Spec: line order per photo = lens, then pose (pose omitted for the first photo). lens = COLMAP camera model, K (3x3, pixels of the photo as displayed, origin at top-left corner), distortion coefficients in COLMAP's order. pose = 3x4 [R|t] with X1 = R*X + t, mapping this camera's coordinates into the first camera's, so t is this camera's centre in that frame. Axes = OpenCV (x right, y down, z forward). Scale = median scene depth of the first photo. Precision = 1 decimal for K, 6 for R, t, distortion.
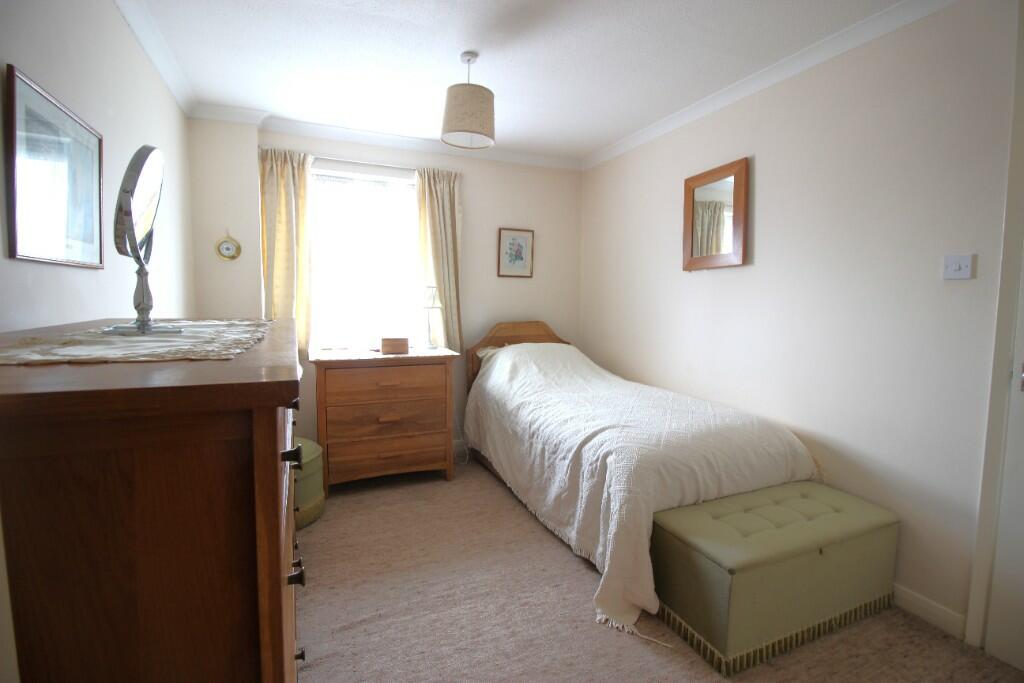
lens RADIAL K [[462.2, 0, 513.3], [0, 462.2, 337.8], [0, 0, 1]] dist [-0.002197, -0.000351]
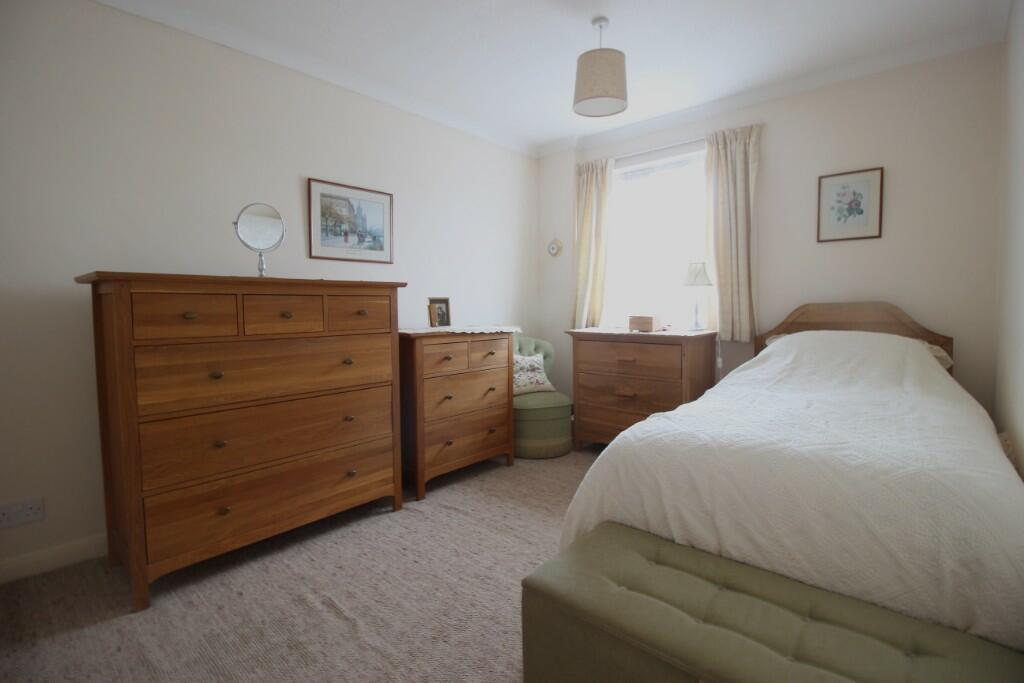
lens RADIAL K [[462.2, 0, 513.5], [0, 462.2, 337.9], [0, 0, 1]] dist [-0.002197, -0.000351]
pose [[0.443864, 0.048309, -0.894791, 0.516701], [-0.060346, 0.997890, 0.023940, 0.039662], [0.894060, 0.043371, 0.445843, 0.290473]]
